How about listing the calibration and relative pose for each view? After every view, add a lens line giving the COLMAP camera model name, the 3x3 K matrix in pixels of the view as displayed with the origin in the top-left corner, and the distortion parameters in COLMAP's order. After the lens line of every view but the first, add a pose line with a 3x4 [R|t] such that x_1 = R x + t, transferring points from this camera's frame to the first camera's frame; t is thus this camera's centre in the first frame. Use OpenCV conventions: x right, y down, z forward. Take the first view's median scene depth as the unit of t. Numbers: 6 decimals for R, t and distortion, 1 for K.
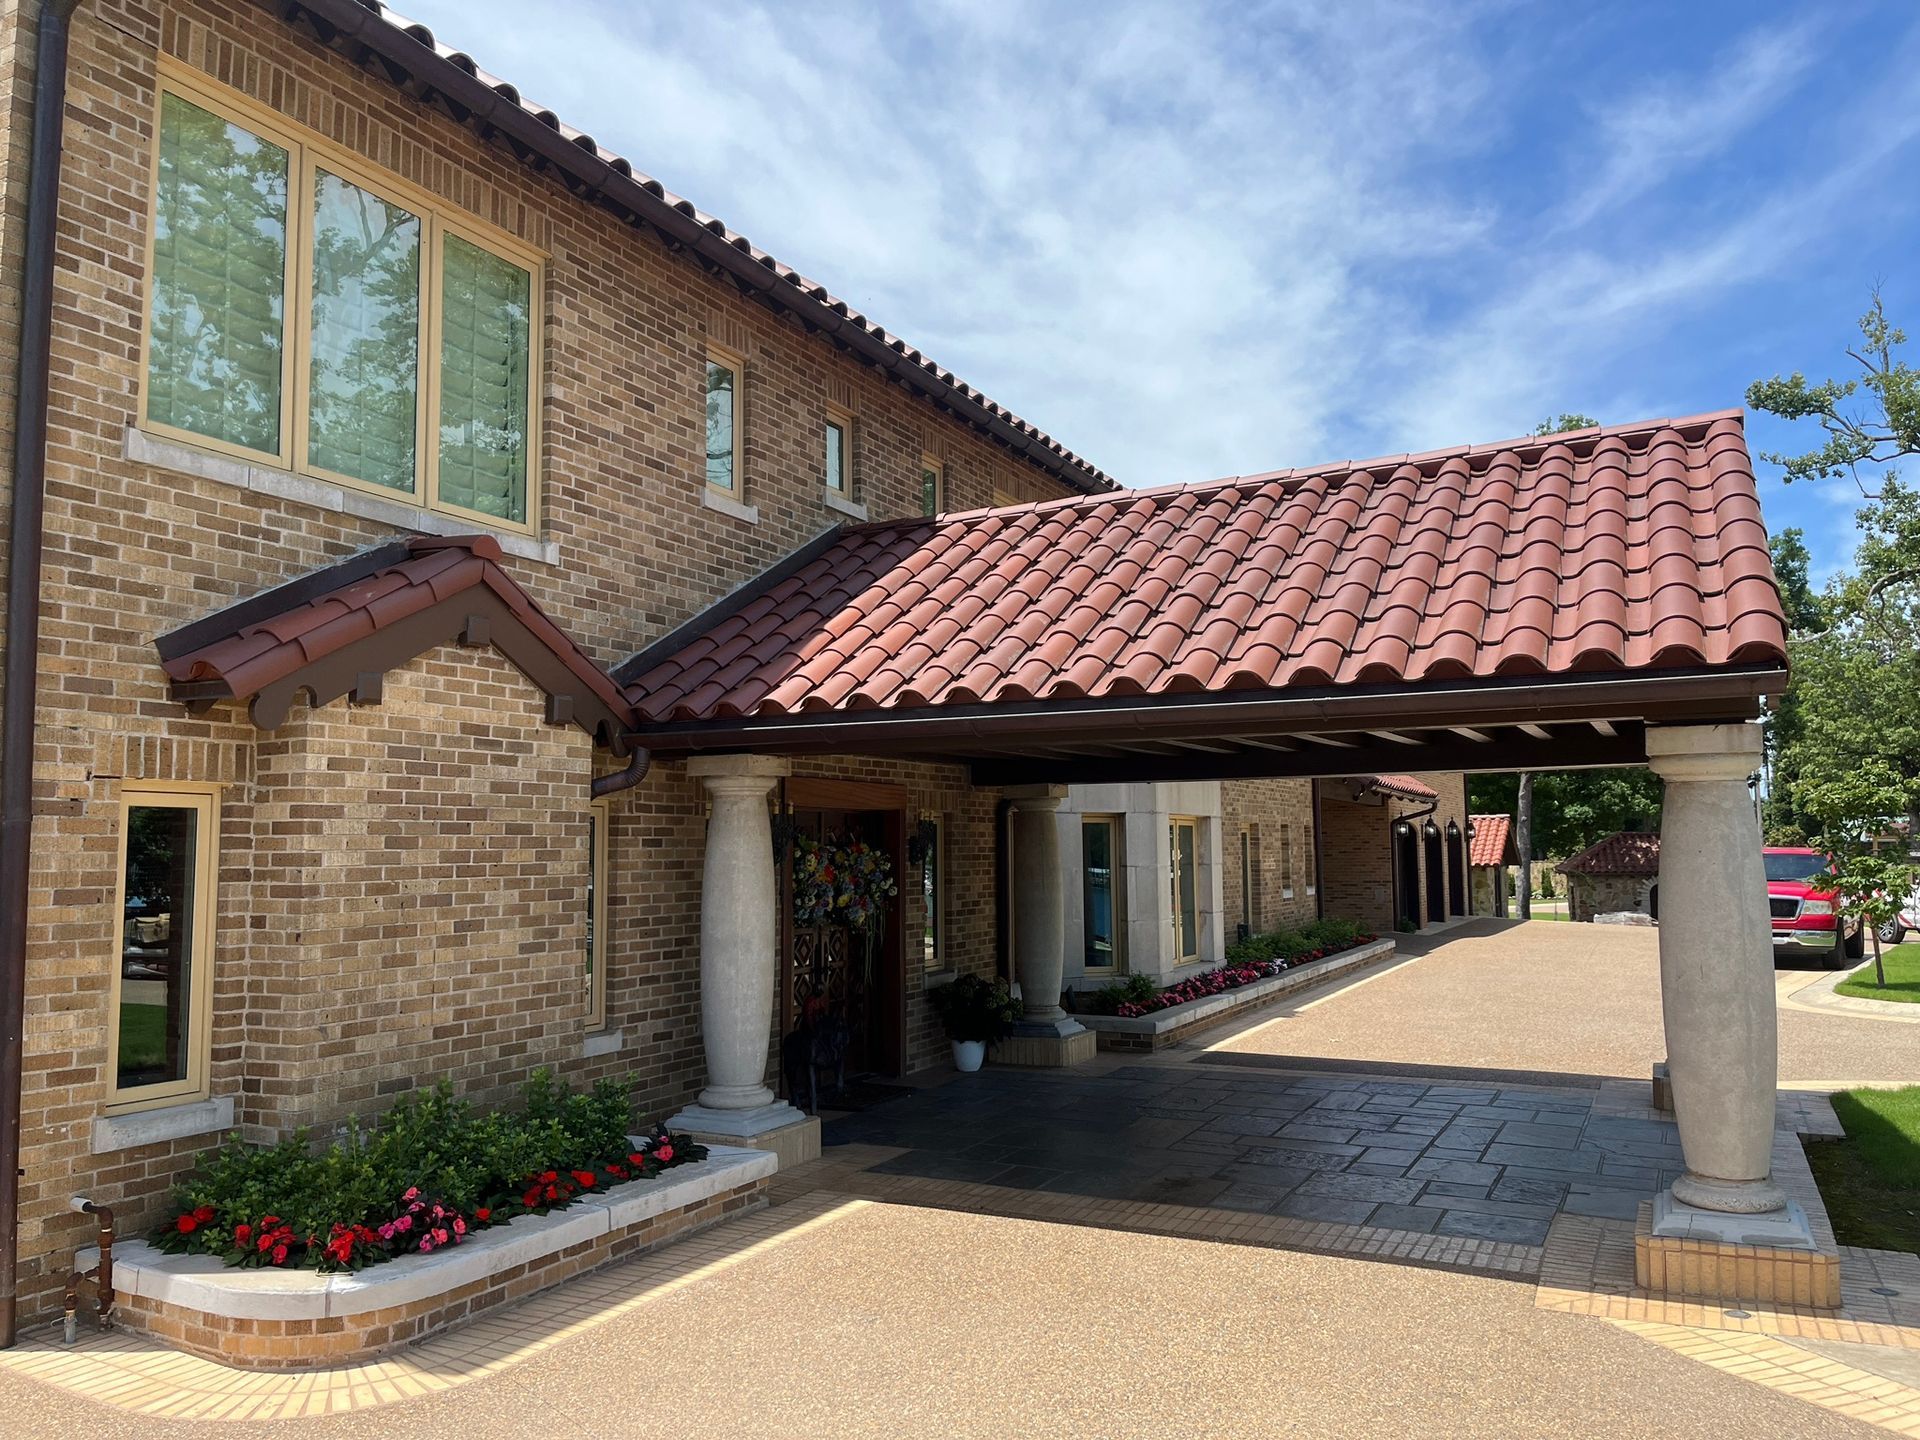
lens RADIAL K [[1428.7, 0, 927.7], [0, 1428.7, 713.6], [0, 0, 1]] dist [-0.021505, 0.008558]
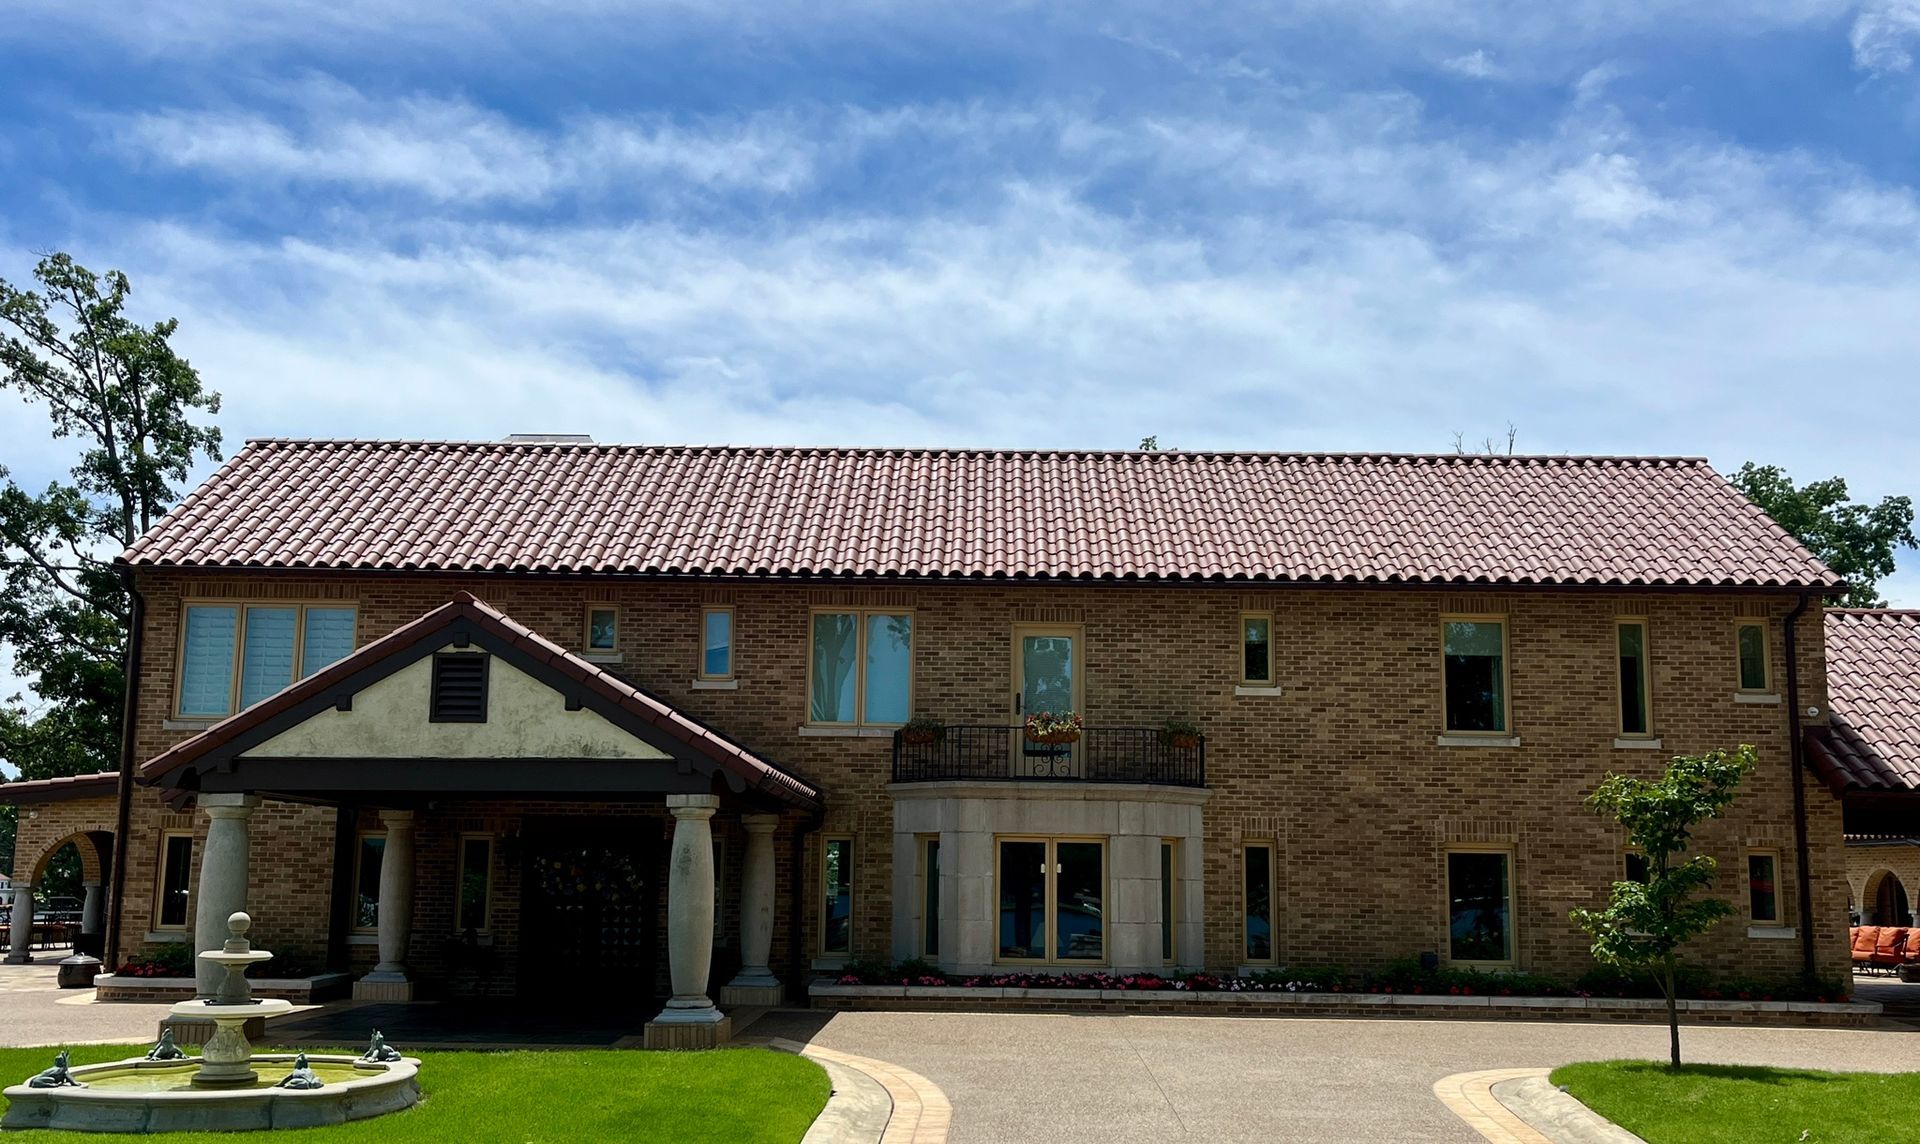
lens RADIAL K [[1671.0, 0, 928.5], [0, 1671.0, 610.1], [0, 0, 1]] dist [0.081638, -0.116347]
pose [[0.439423, -0.128788, -0.889000, 2.988381], [0.065725, 0.991626, -0.111169, 0.077748], [0.895872, -0.009579, 0.444208, 0.691044]]
